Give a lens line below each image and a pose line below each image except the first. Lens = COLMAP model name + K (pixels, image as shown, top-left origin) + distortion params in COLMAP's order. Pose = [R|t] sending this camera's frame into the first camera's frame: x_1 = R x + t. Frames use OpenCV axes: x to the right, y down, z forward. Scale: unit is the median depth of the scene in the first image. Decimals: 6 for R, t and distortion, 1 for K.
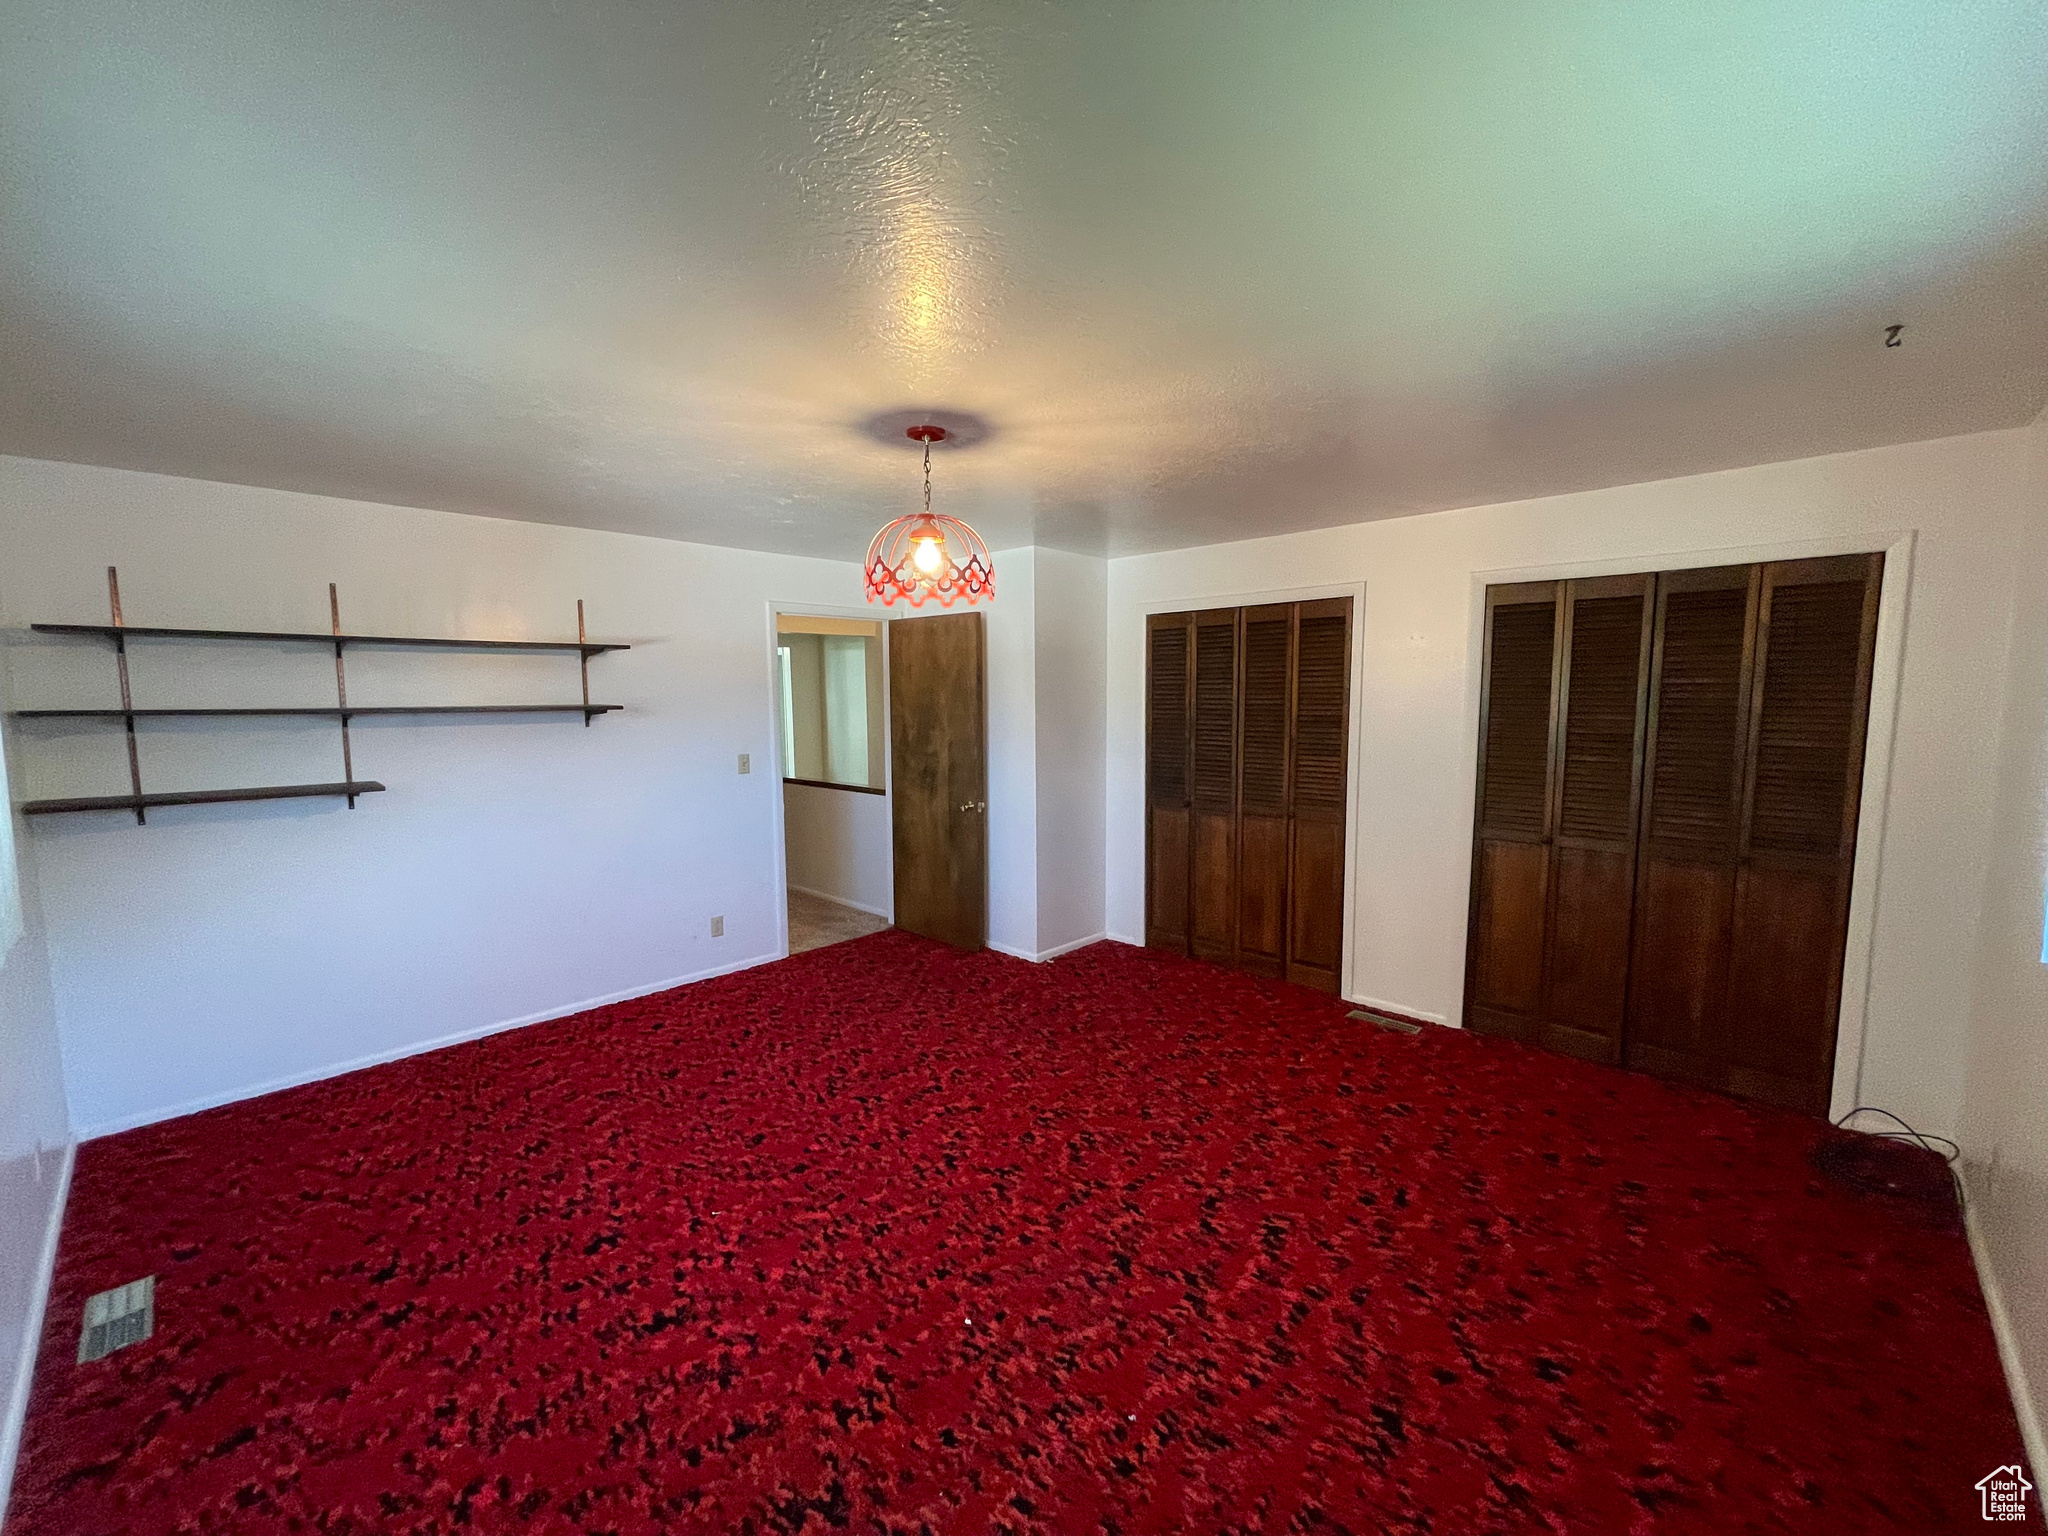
lens RADIAL K [[818.2, 0, 1024.0], [0, 818.2, 768.0], [0, 0, 1]] dist [0.001221, -0.000454]
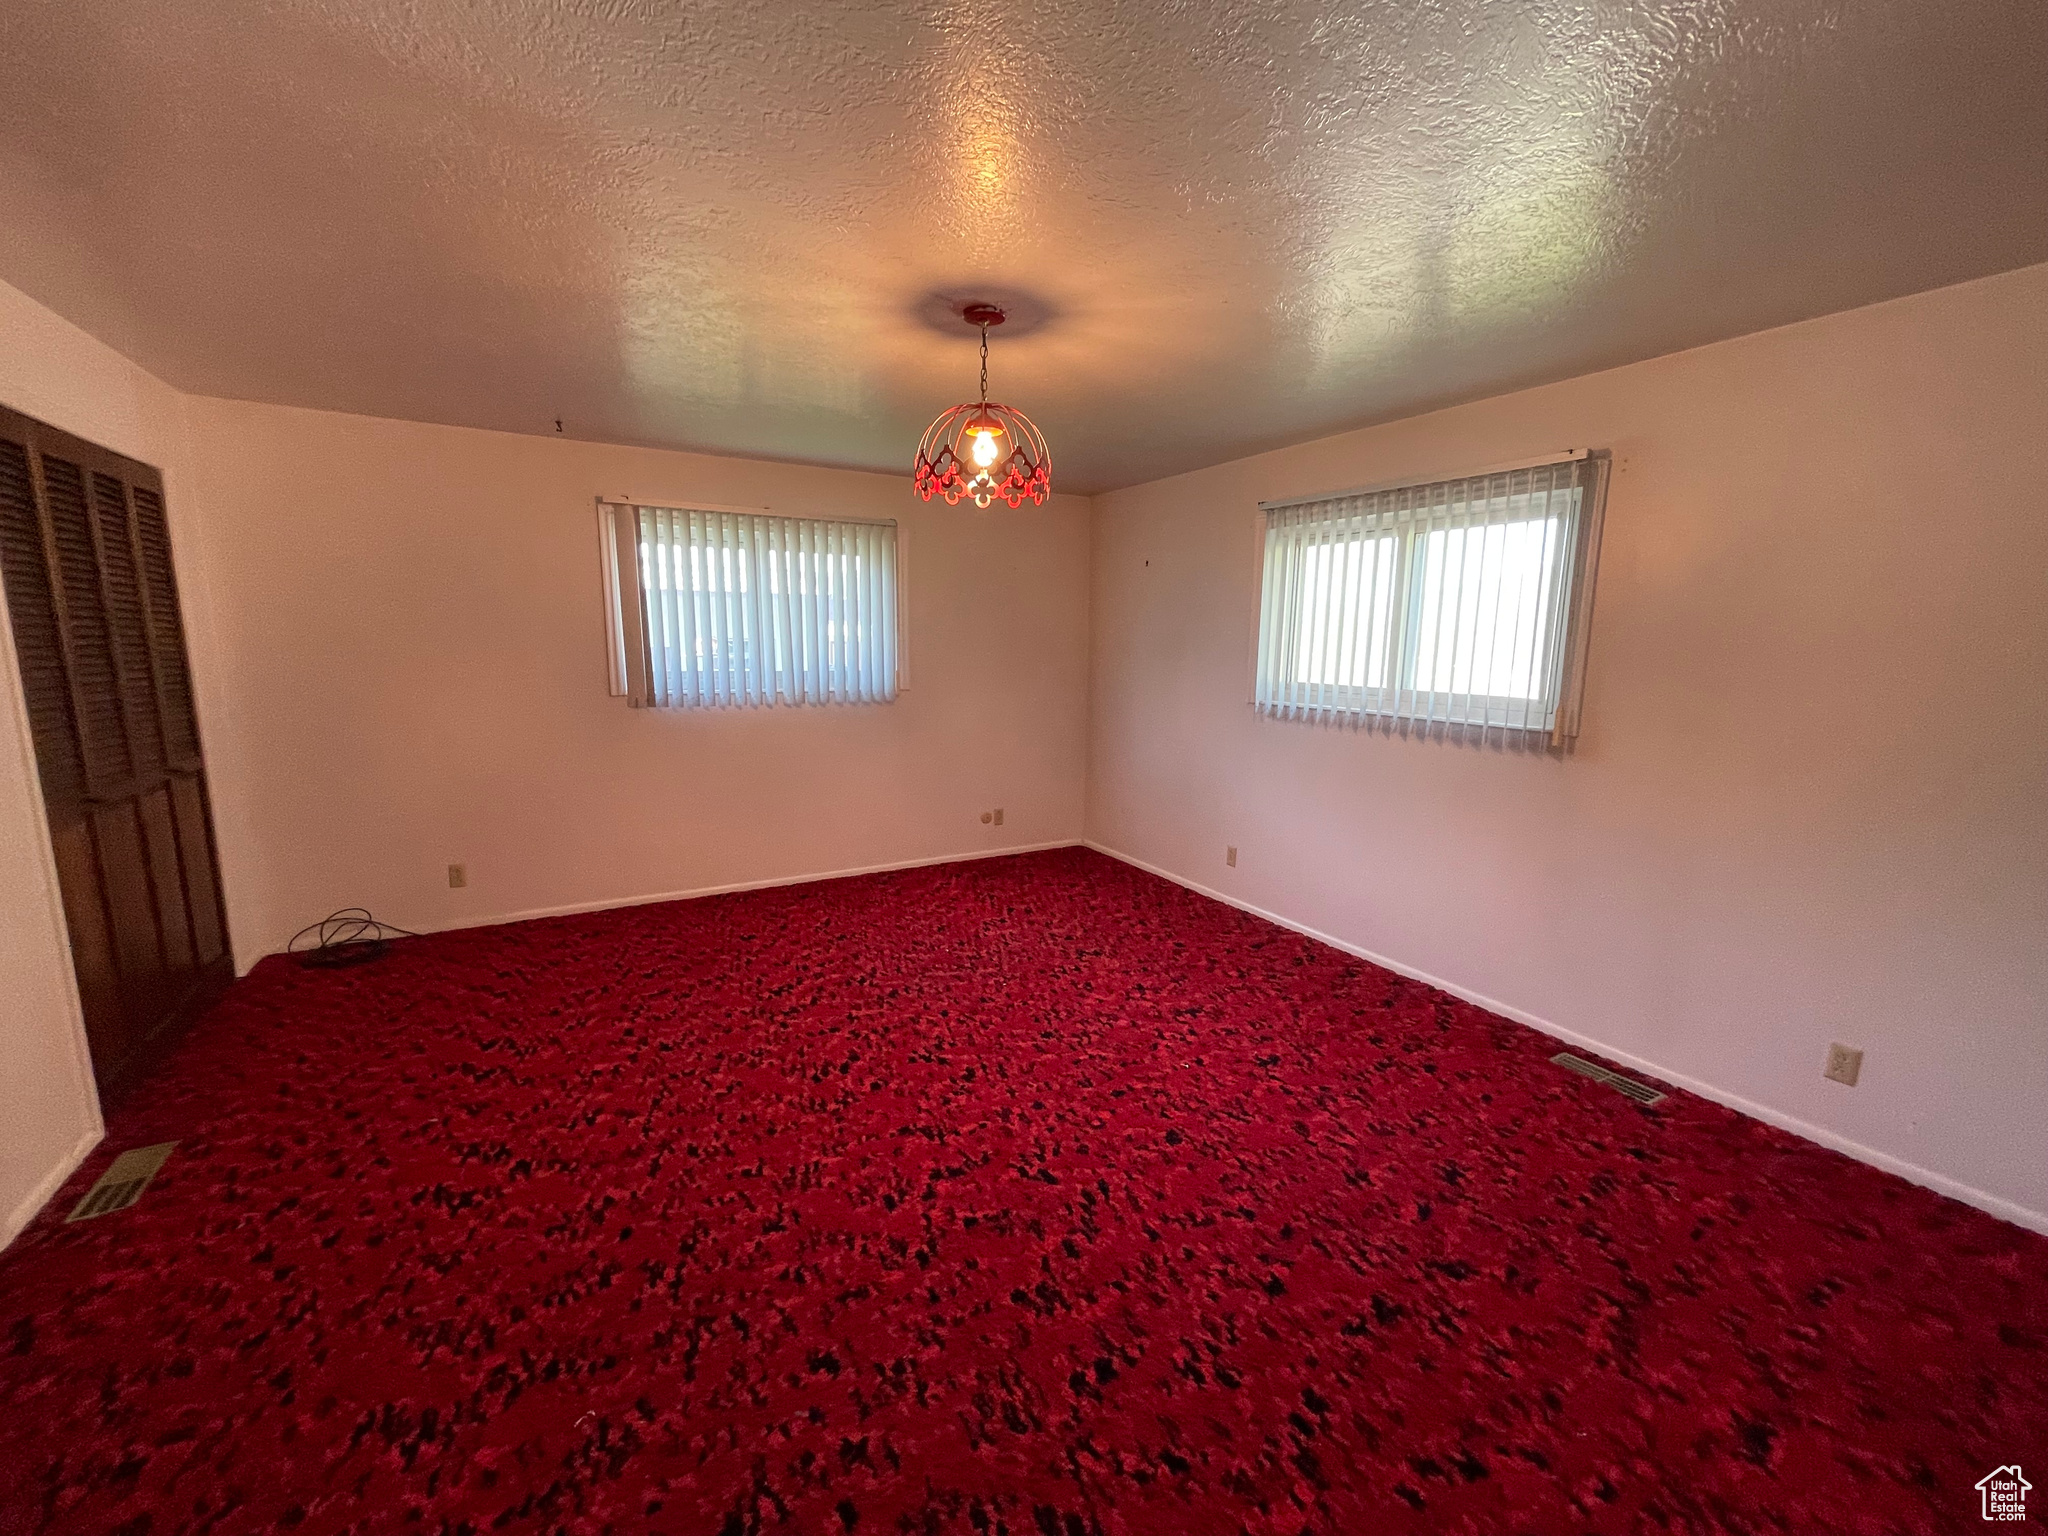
lens RADIAL K [[818.2, 0, 1024.0], [0, 818.2, 768.0], [0, 0, 1]] dist [0.001221, -0.000454]
pose [[-0.957551, -0.051617, 0.283604, -0.403518], [0.019575, 0.969923, 0.242623, -0.118546], [-0.287598, 0.237876, -0.927741, 1.757692]]
